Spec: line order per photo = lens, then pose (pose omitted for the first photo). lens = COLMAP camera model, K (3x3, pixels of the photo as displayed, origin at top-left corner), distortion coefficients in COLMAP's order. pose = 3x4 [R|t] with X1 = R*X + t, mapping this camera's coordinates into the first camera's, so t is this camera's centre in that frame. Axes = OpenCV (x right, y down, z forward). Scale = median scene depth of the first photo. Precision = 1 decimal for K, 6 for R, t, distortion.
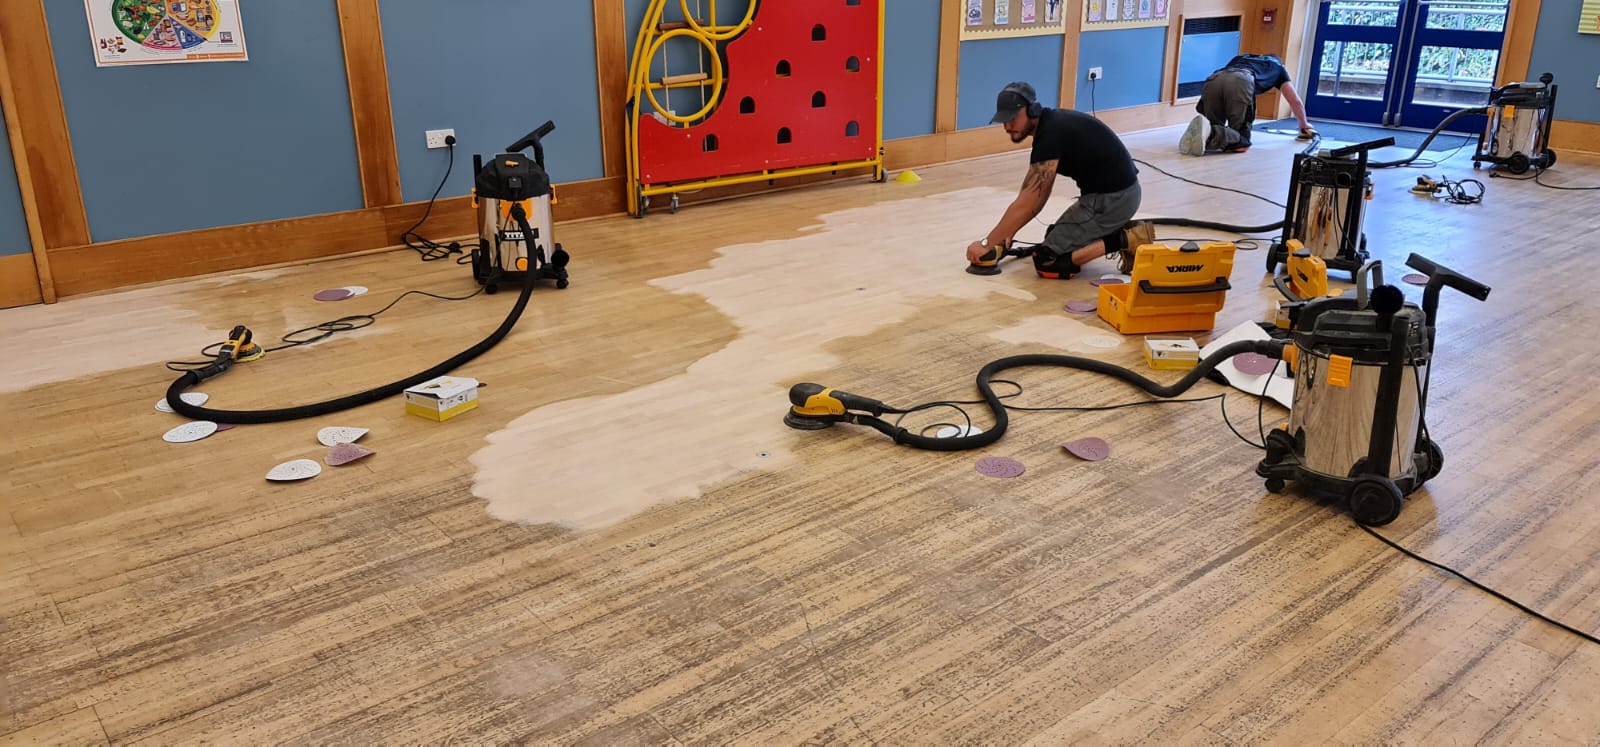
lens RADIAL K [[1208.9, 0, 804.2], [0, 1208.9, 377.5], [0, 0, 1]] dist [0.029958, -0.004201]
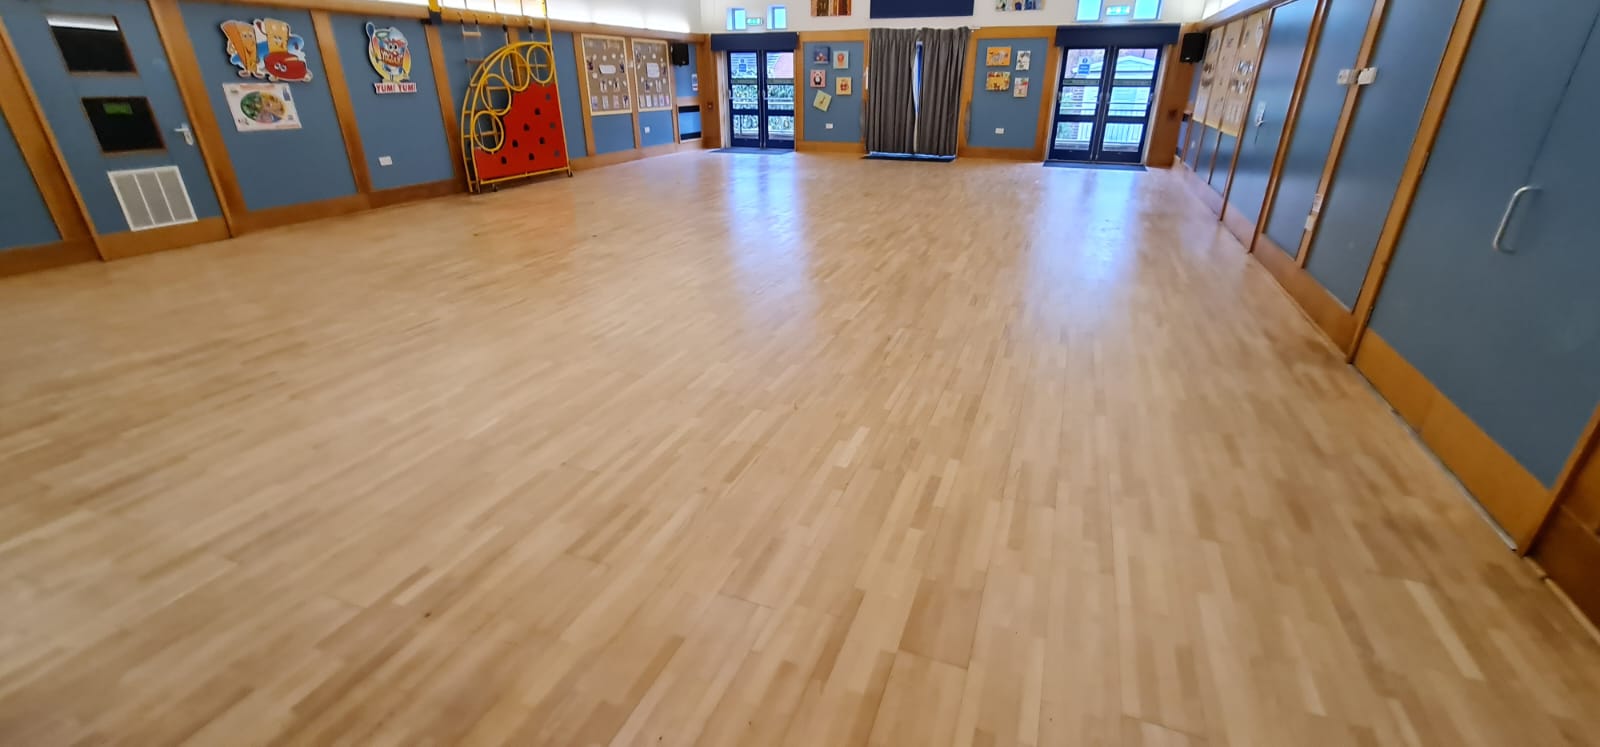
lens RADIAL K [[657.7, 0, 803.4], [0, 657.7, 368.8], [0, 0, 1]] dist [-0.000190, 0.000019]
pose [[0.882294, -0.187843, 0.431593, -0.170322], [0.150824, 0.981395, 0.118808, 0.129907], [-0.445881, -0.039729, 0.894210, -0.393593]]
